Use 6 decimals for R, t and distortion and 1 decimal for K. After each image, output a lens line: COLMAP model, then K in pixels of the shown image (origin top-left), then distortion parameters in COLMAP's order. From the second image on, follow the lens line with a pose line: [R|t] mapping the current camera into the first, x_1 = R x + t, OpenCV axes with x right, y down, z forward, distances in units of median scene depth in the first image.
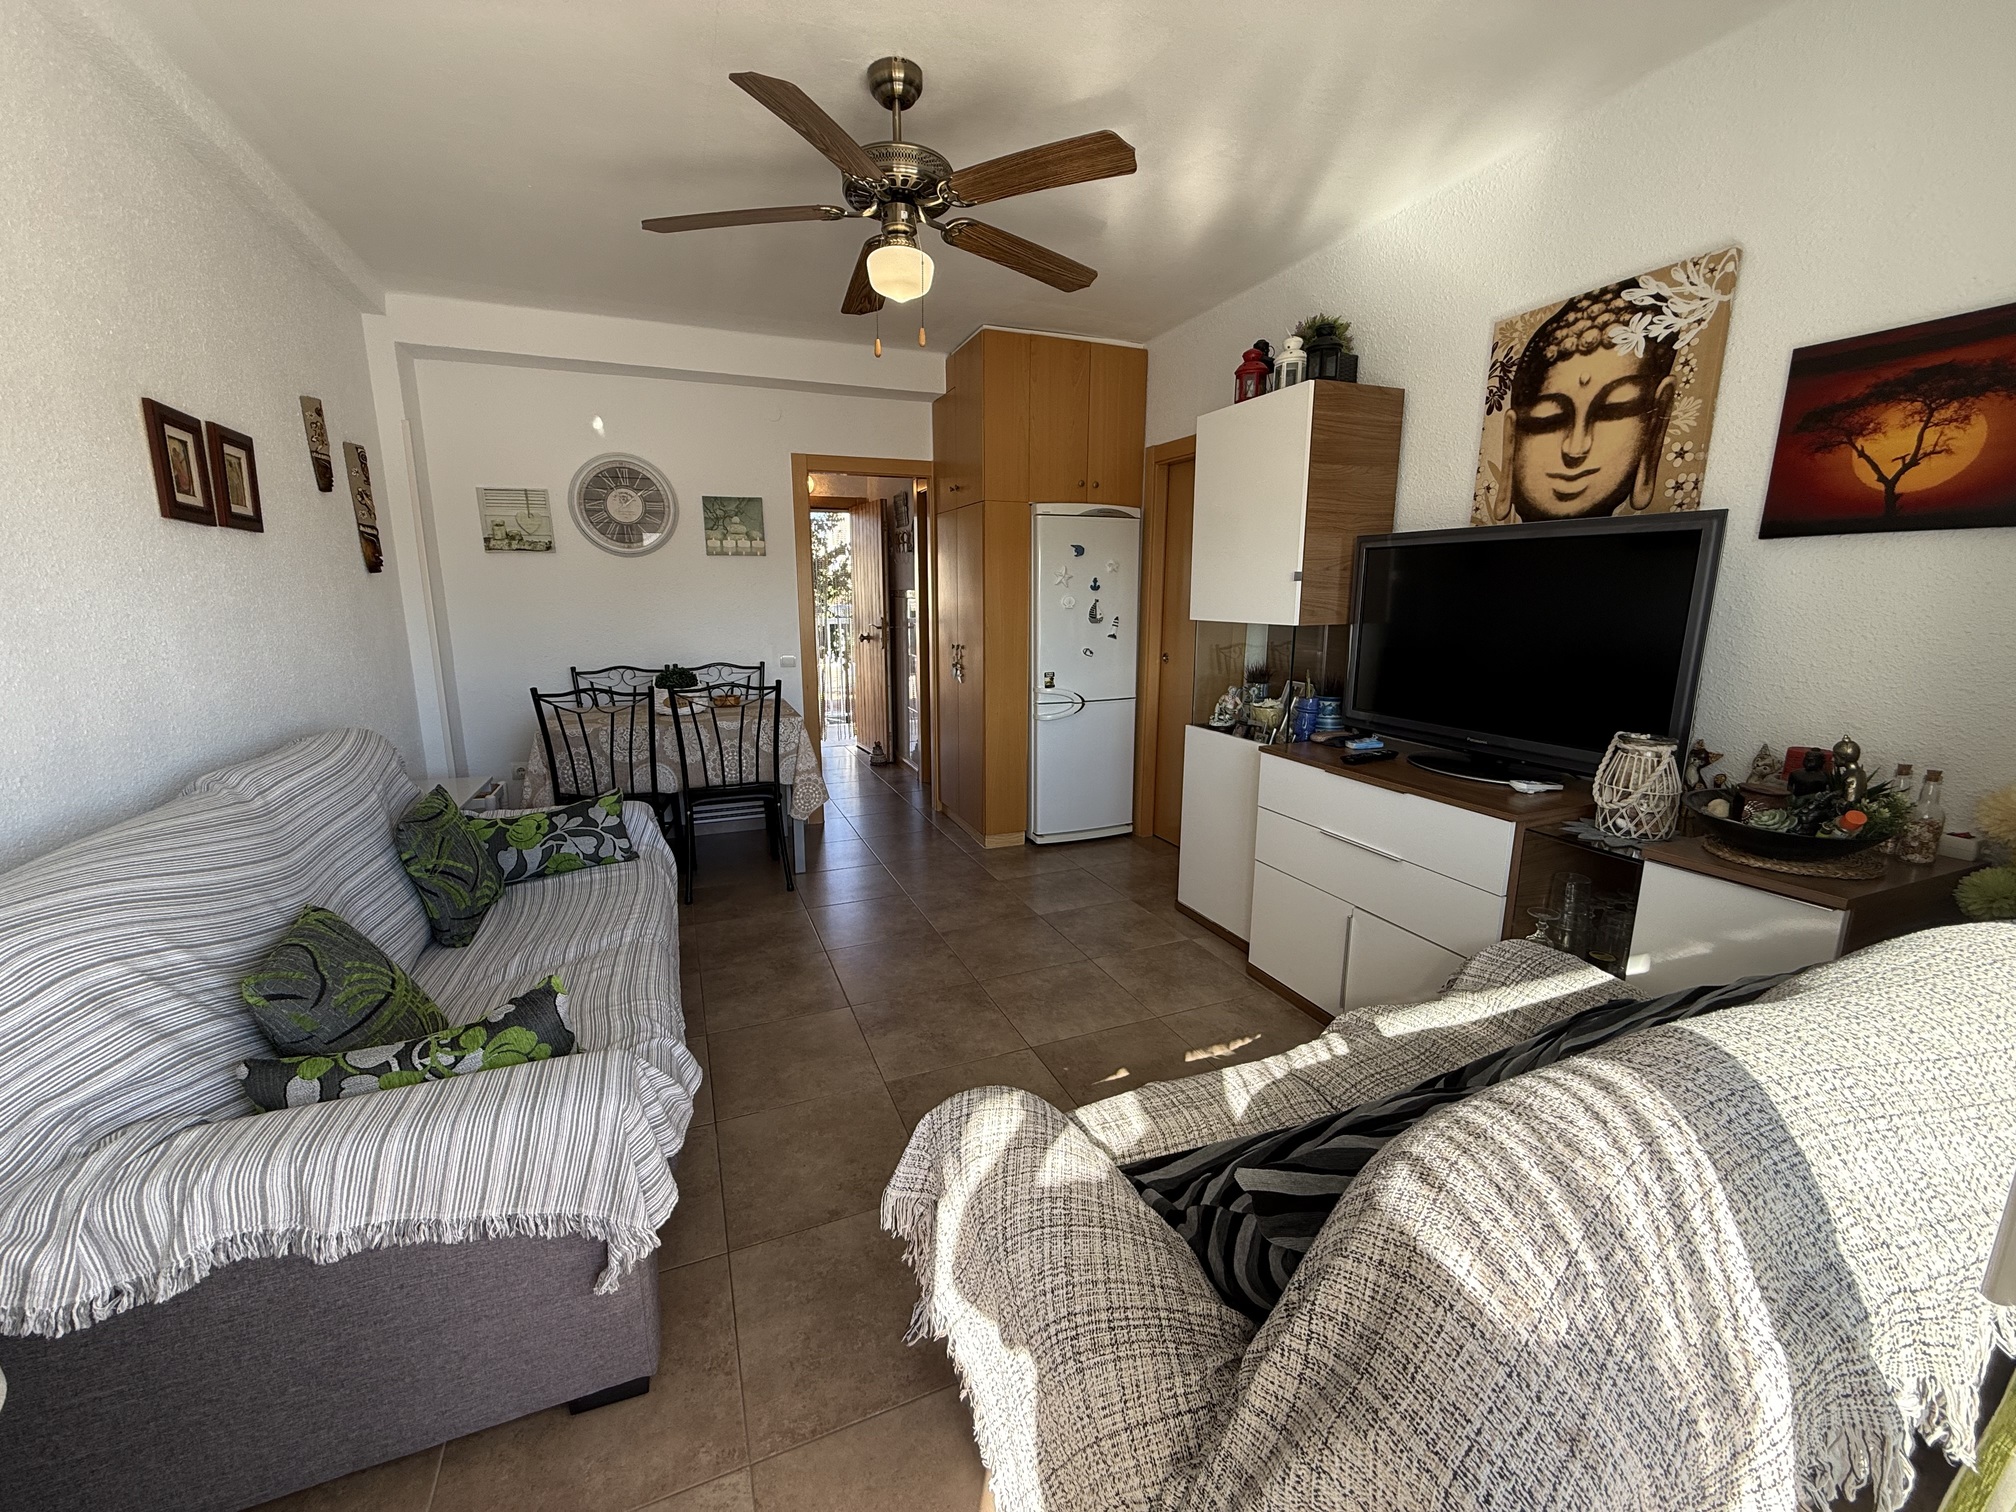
lens RADIAL K [[800.6, 0, 1008.4], [0, 800.6, 759.3], [0, 0, 1]] dist [-0.002515, 0.000305]
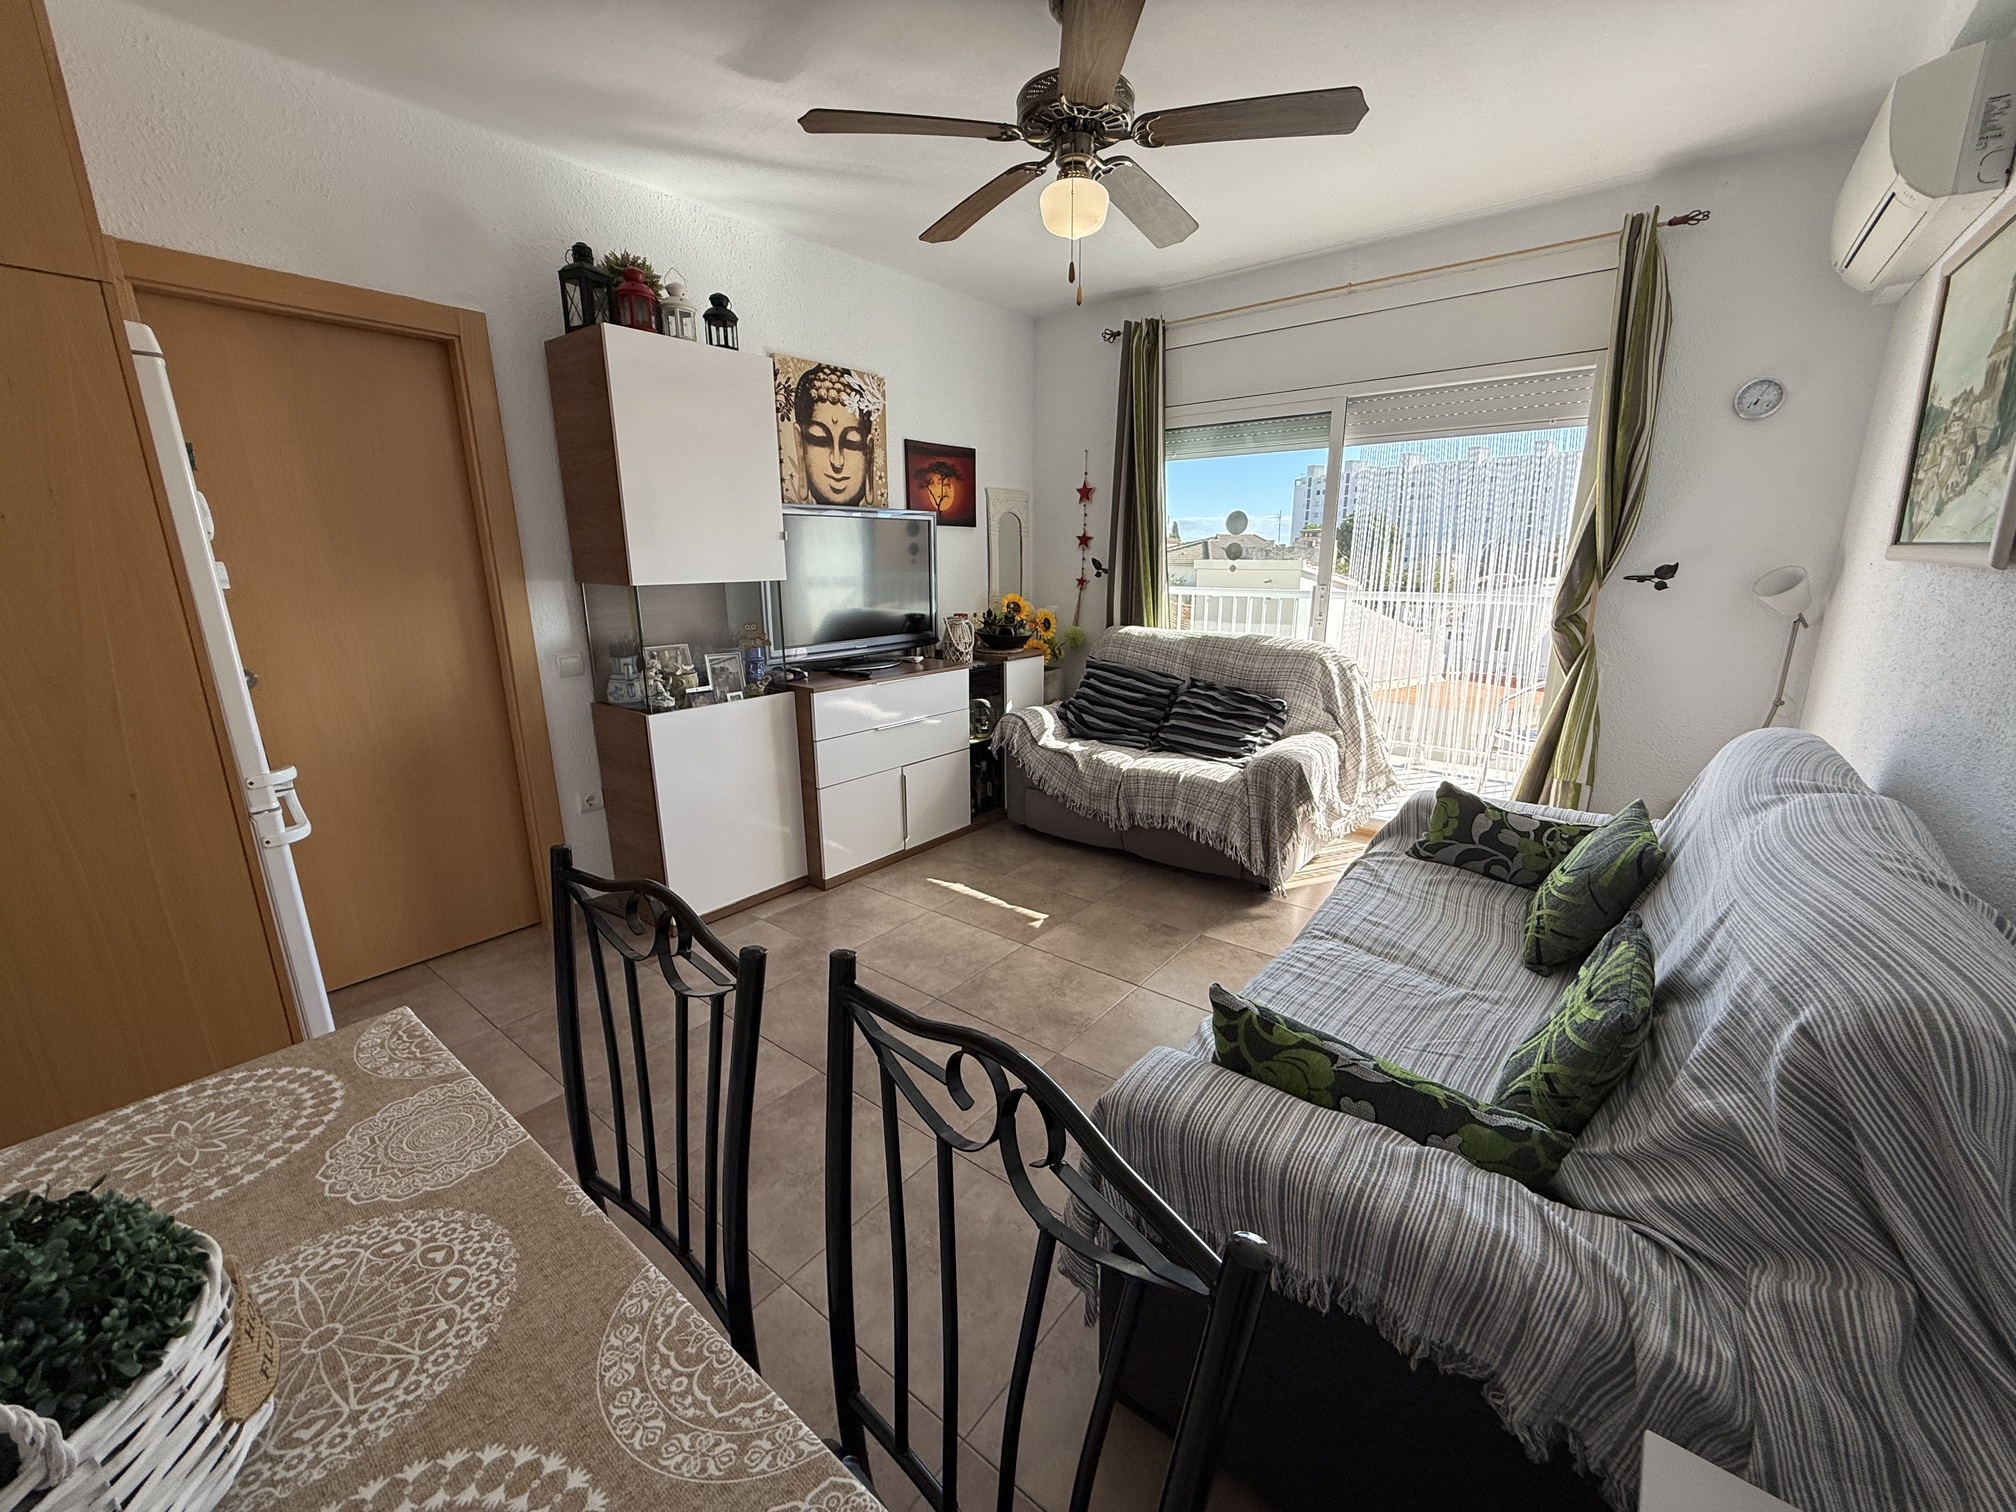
lens RADIAL K [[800.6, 0, 1008.7], [0, 800.6, 755.0], [0, 0, 1]] dist [-0.002515, 0.000305]
pose [[-0.467119, -0.213429, 0.858049, -1.028363], [0.187409, 0.924483, 0.331978, -0.324139], [-0.864105, 0.315880, -0.391845, 1.588307]]
